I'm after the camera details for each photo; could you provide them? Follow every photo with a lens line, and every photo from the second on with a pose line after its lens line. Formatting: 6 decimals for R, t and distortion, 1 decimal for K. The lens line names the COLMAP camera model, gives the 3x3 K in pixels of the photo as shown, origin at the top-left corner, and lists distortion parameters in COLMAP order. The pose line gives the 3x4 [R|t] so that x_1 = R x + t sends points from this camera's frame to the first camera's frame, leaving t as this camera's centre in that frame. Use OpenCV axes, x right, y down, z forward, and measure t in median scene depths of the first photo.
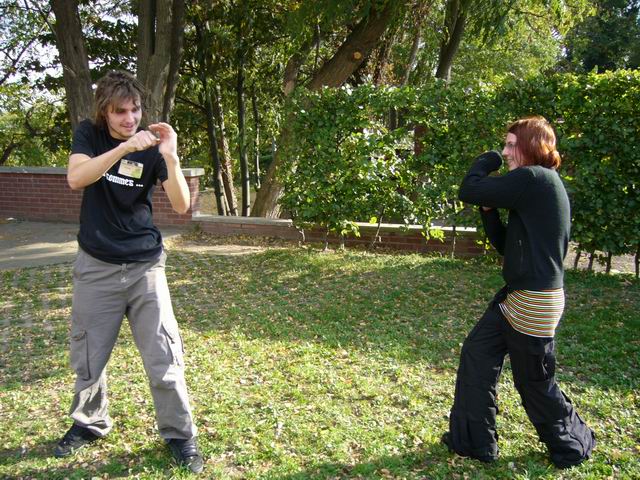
lens RADIAL K [[669.5, 0, 317.0], [0, 669.5, 247.8], [0, 0, 1]] dist [-0.071005, 0.006071]
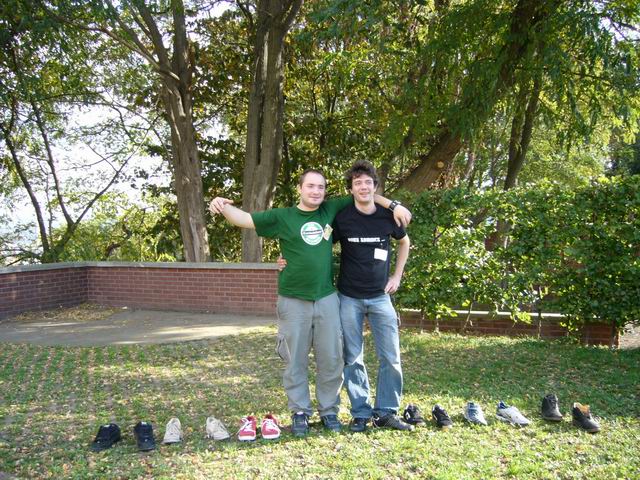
lens RADIAL K [[669.5, 0, 317.0], [0, 669.5, 247.8], [0, 0, 1]] dist [-0.071005, 0.006071]
pose [[0.997649, 0.000975, -0.068517, -0.093406], [-0.012176, 0.986509, -0.163254, 0.051256], [0.067434, 0.163705, 0.984202, -0.145219]]
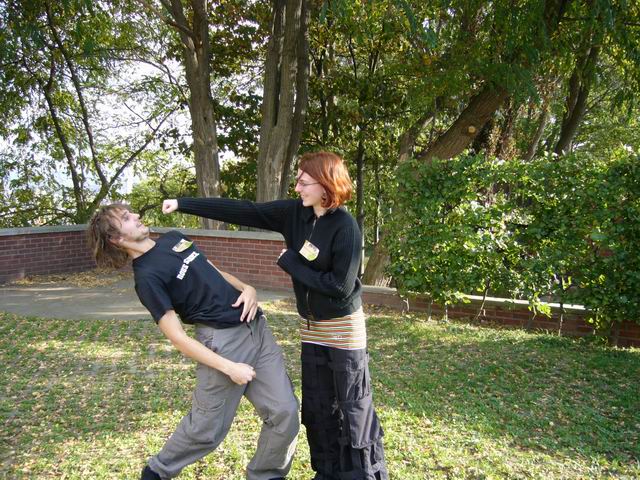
lens RADIAL K [[669.5, 0, 317.0], [0, 669.5, 247.8], [0, 0, 1]] dist [-0.071005, 0.006071]
pose [[0.981802, 0.040798, -0.185475, 0.032606], [-0.060234, 0.993123, -0.100394, 0.006260], [0.180103, 0.109739, 0.977507, -0.011050]]
